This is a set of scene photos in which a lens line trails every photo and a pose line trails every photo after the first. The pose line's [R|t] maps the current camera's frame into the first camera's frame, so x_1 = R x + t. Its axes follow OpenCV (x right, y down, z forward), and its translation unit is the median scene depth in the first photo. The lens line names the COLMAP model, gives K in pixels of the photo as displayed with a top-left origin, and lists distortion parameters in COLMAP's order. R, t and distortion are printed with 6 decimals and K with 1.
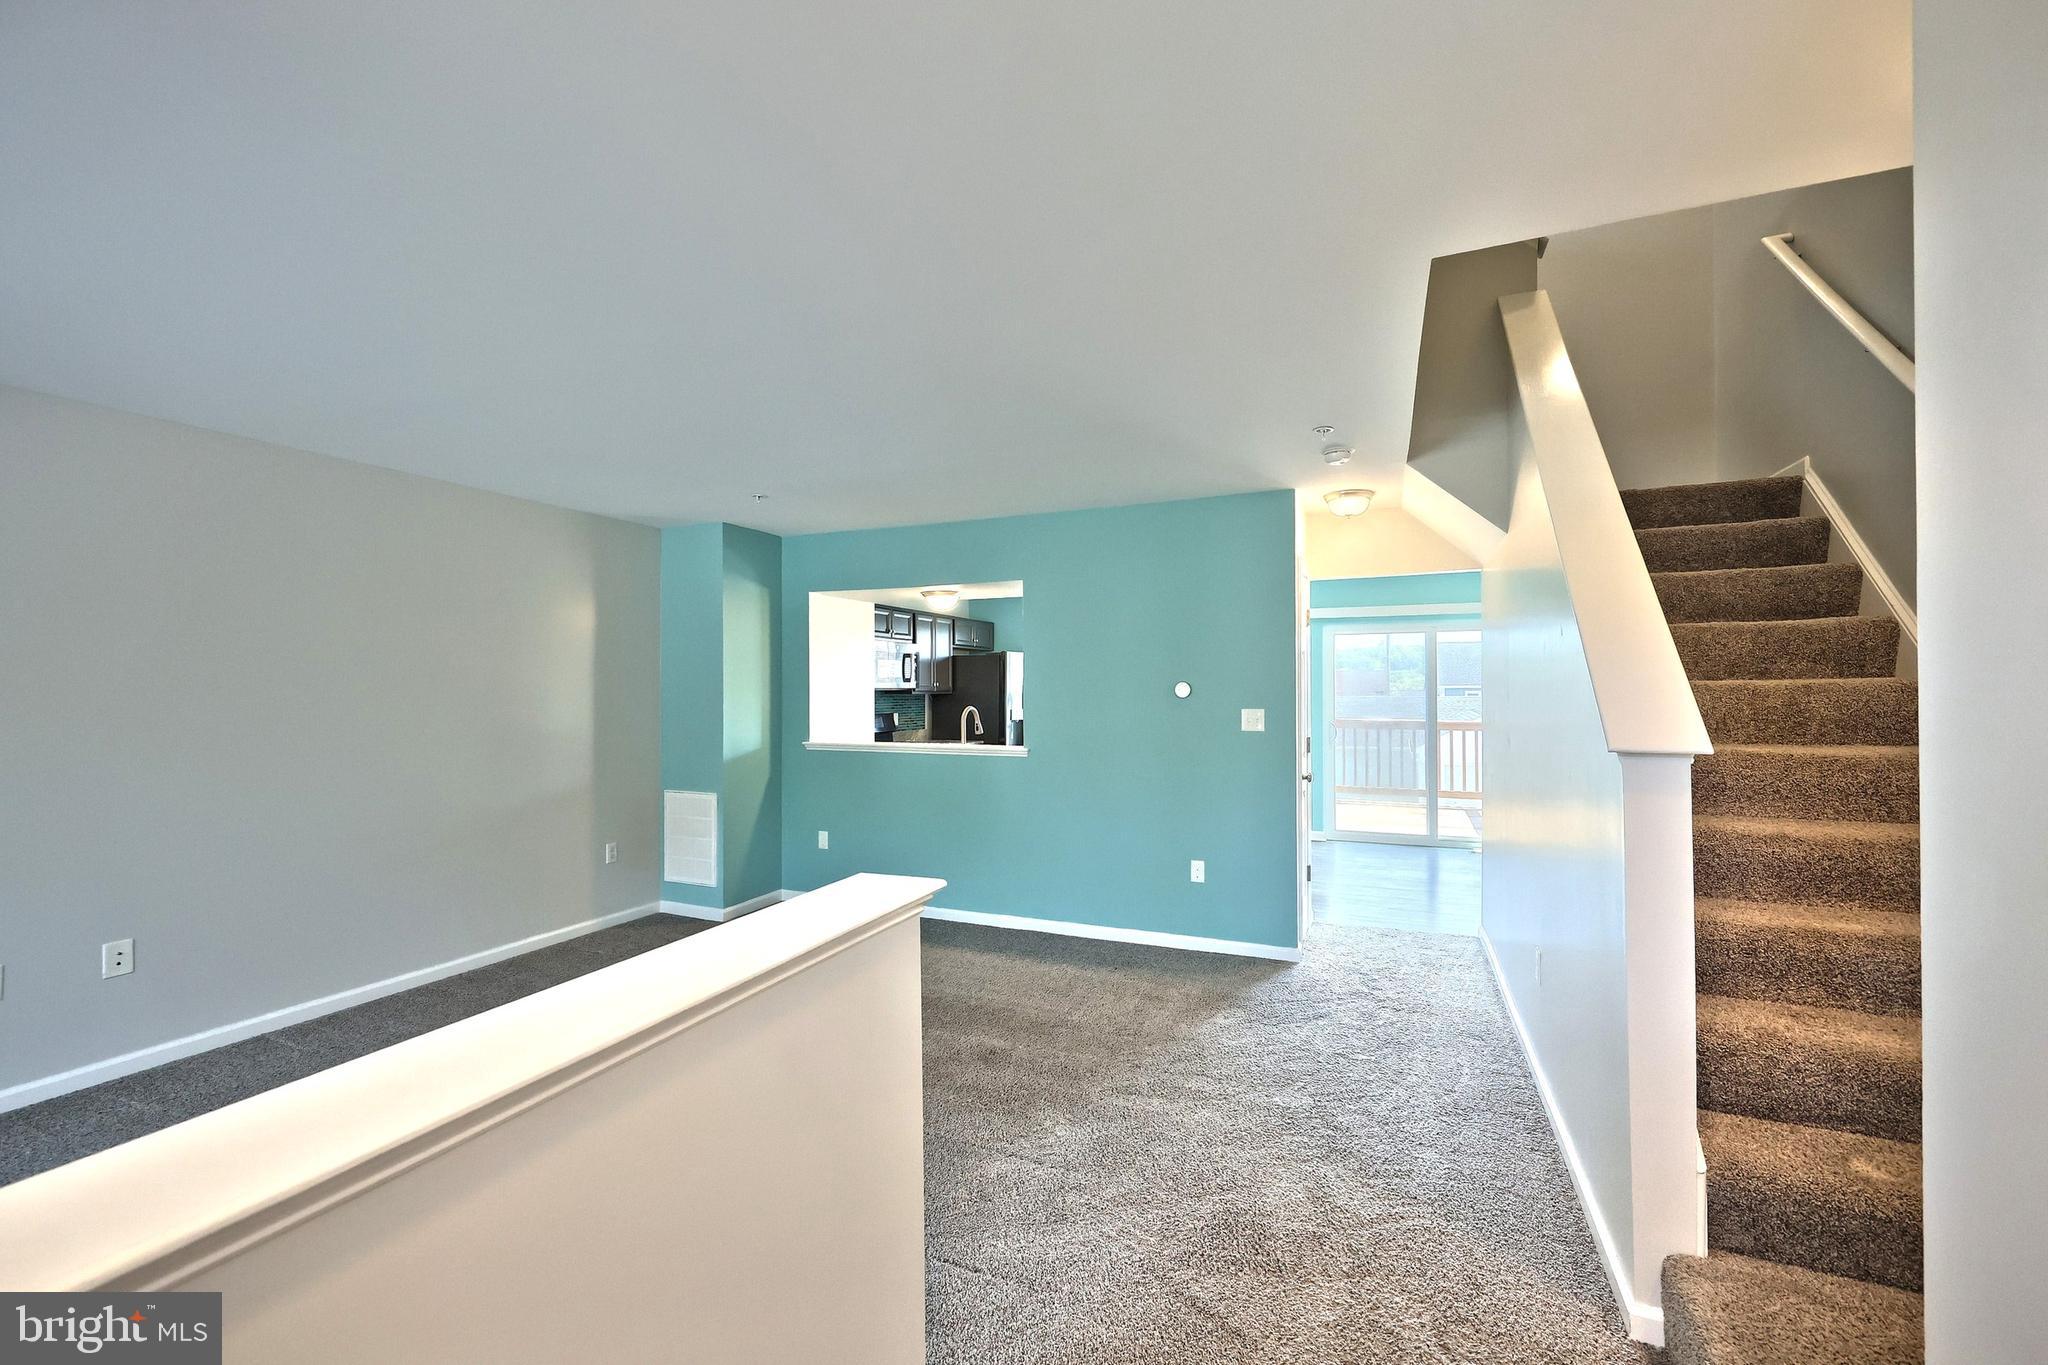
lens RADIAL K [[837.6, 0, 1024.0], [0, 837.6, 682.5], [0, 0, 1]] dist [0.000521, 0.000171]
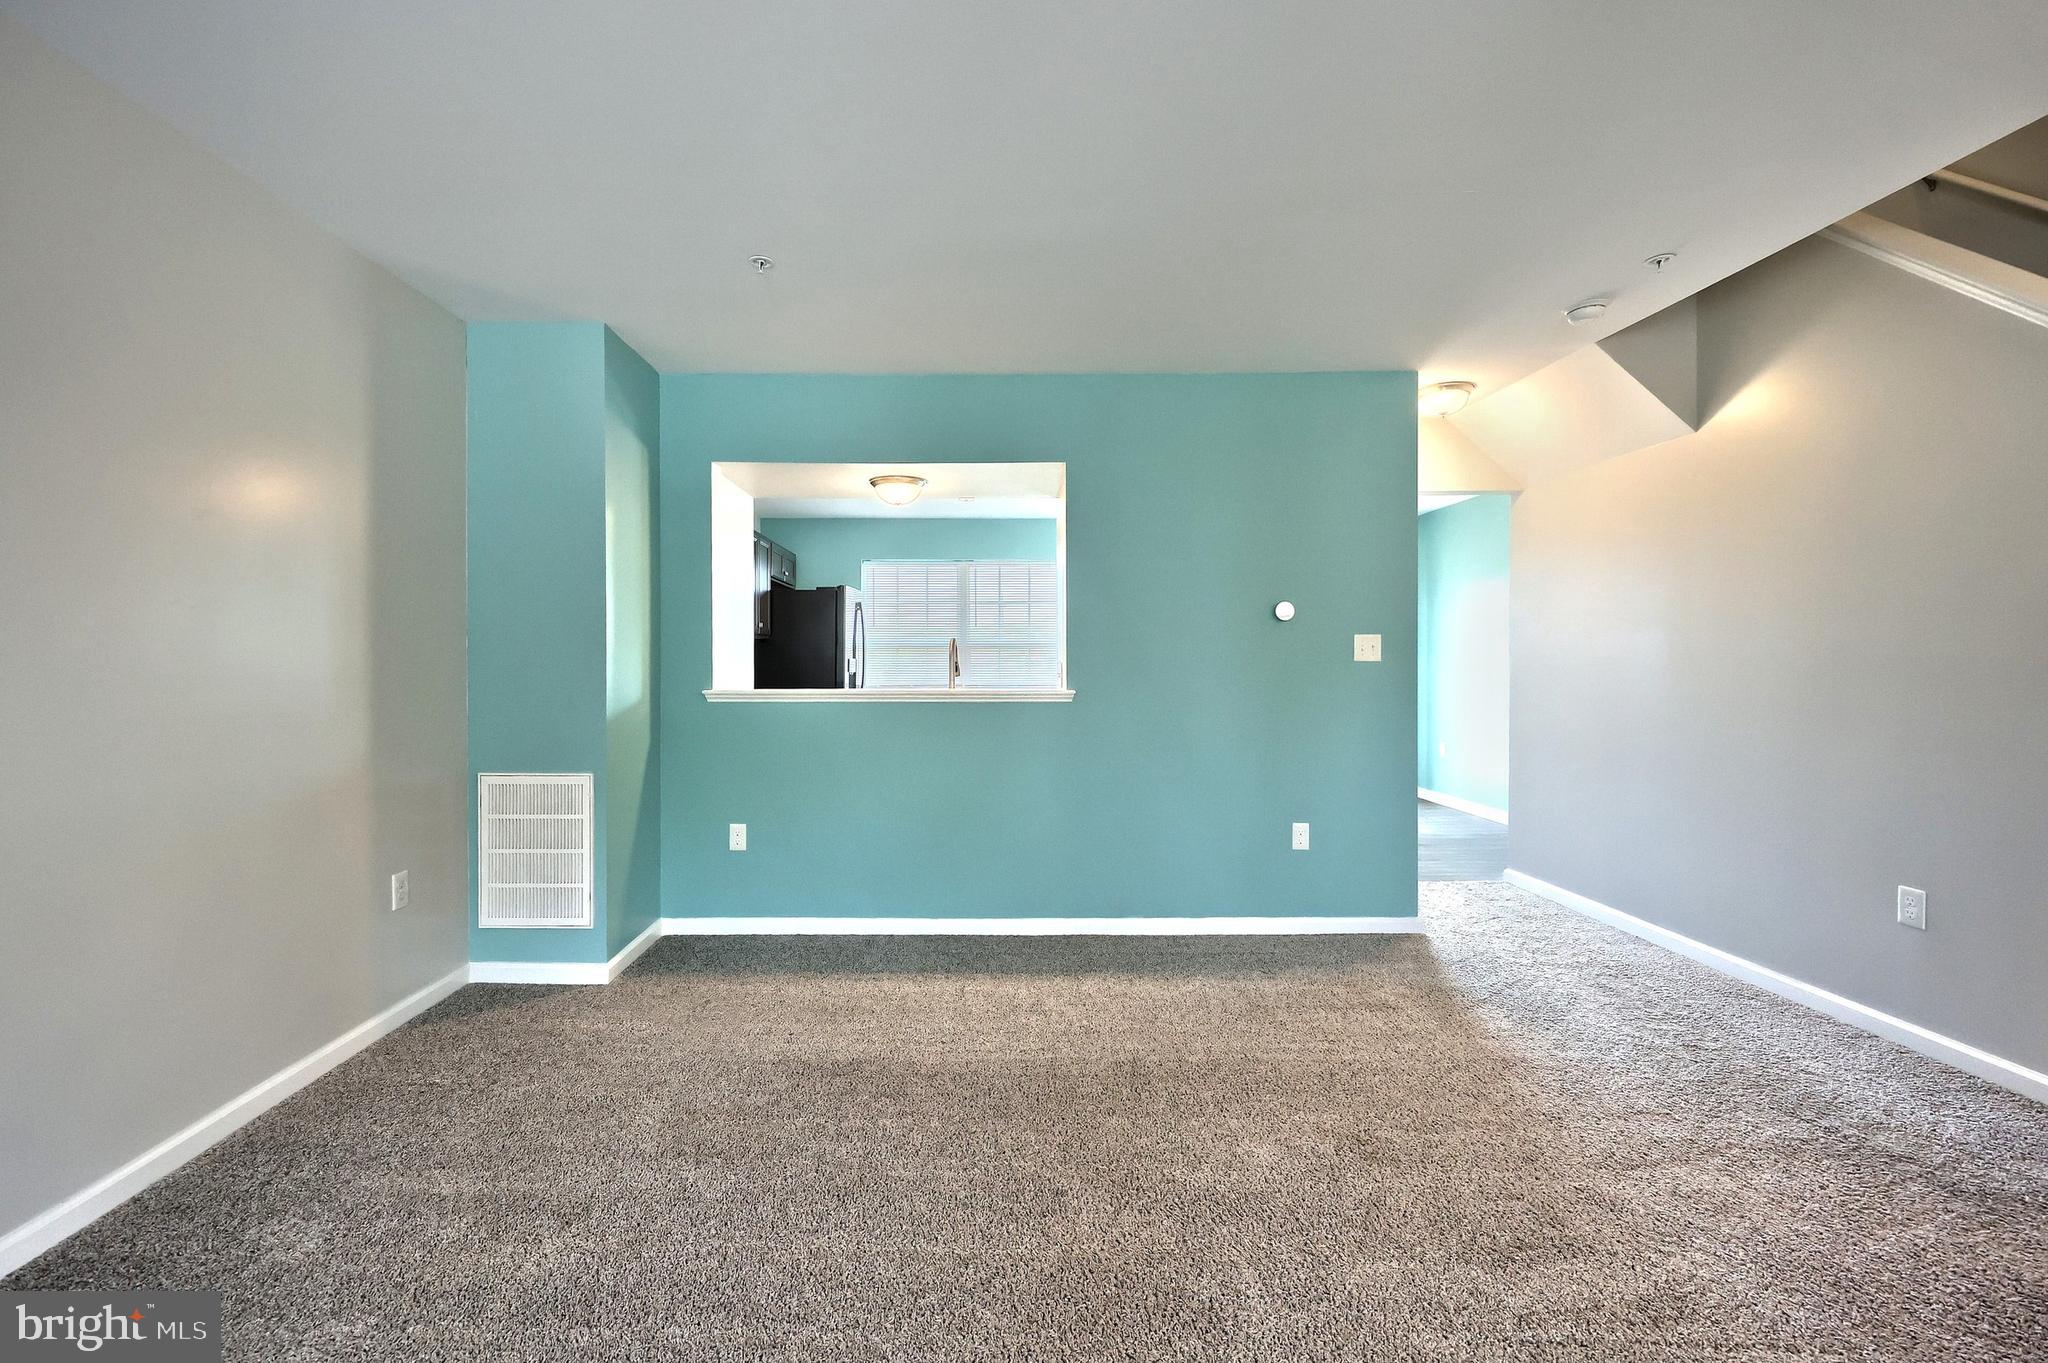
lens RADIAL K [[844.4, 0, 985.3], [0, 844.4, 672.1], [0, 0, 1]] dist [-0.000058, 0.000118]
pose [[0.919181, -0.003322, 0.393820, -0.389357], [-0.003116, 0.999872, 0.015707, 0.055421], [-0.393822, -0.015664, 0.919053, 0.373248]]
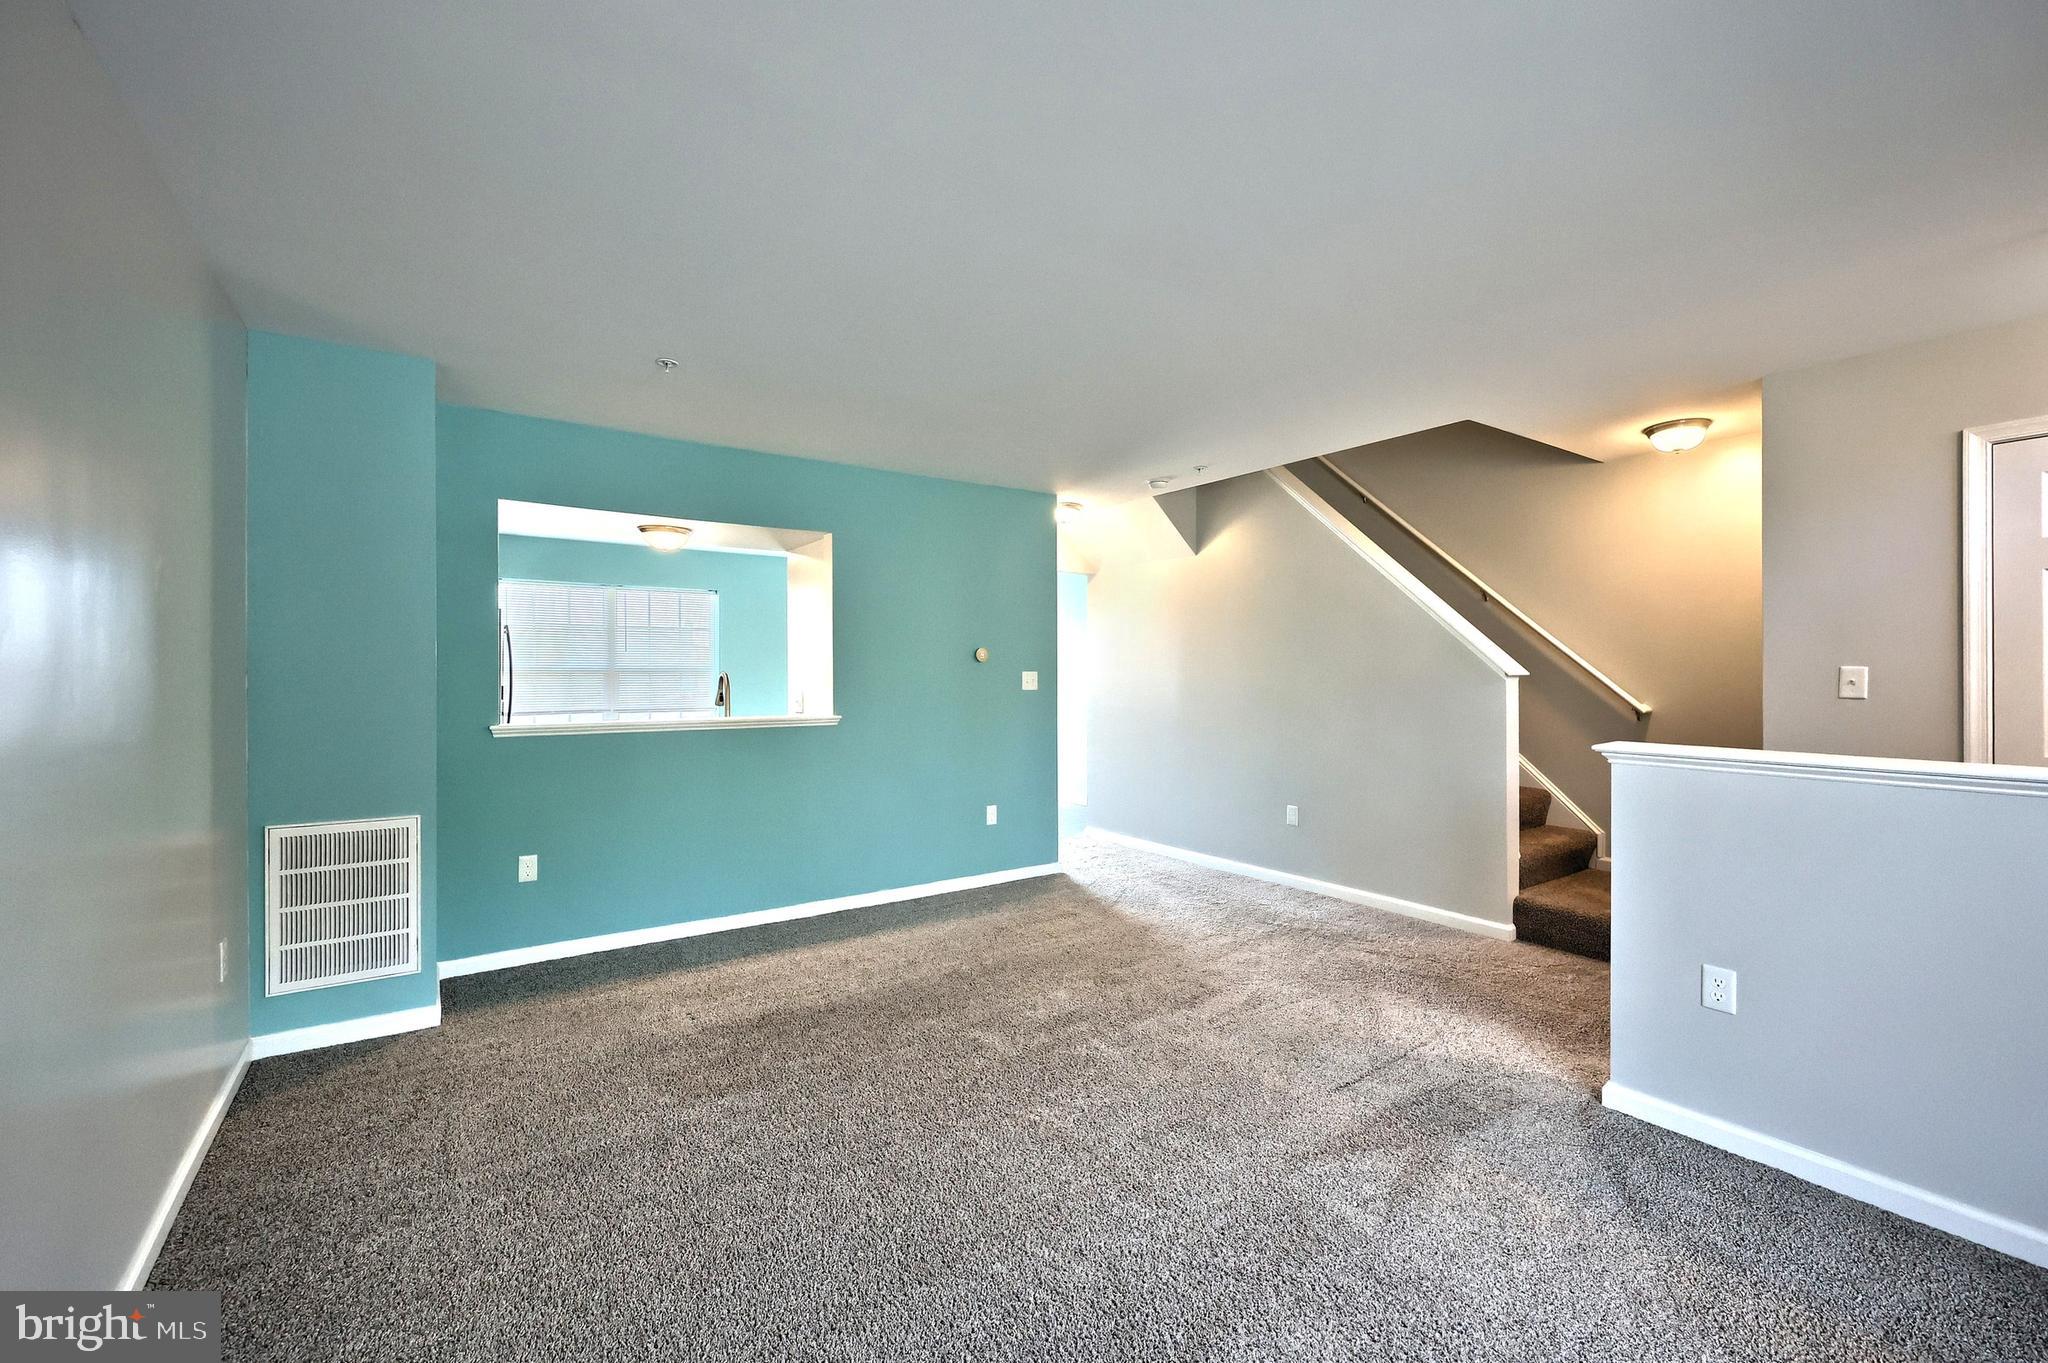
lens RADIAL K [[837.6, 0, 1024.0], [0, 837.6, 681.5], [0, 0, 1]] dist [0.000521, 0.000171]
pose [[0.529664, -0.005583, 0.848189, -0.726817], [-0.005223, 0.999938, 0.009843, 0.033045], [-0.848191, -0.009644, 0.529602, 0.362240]]
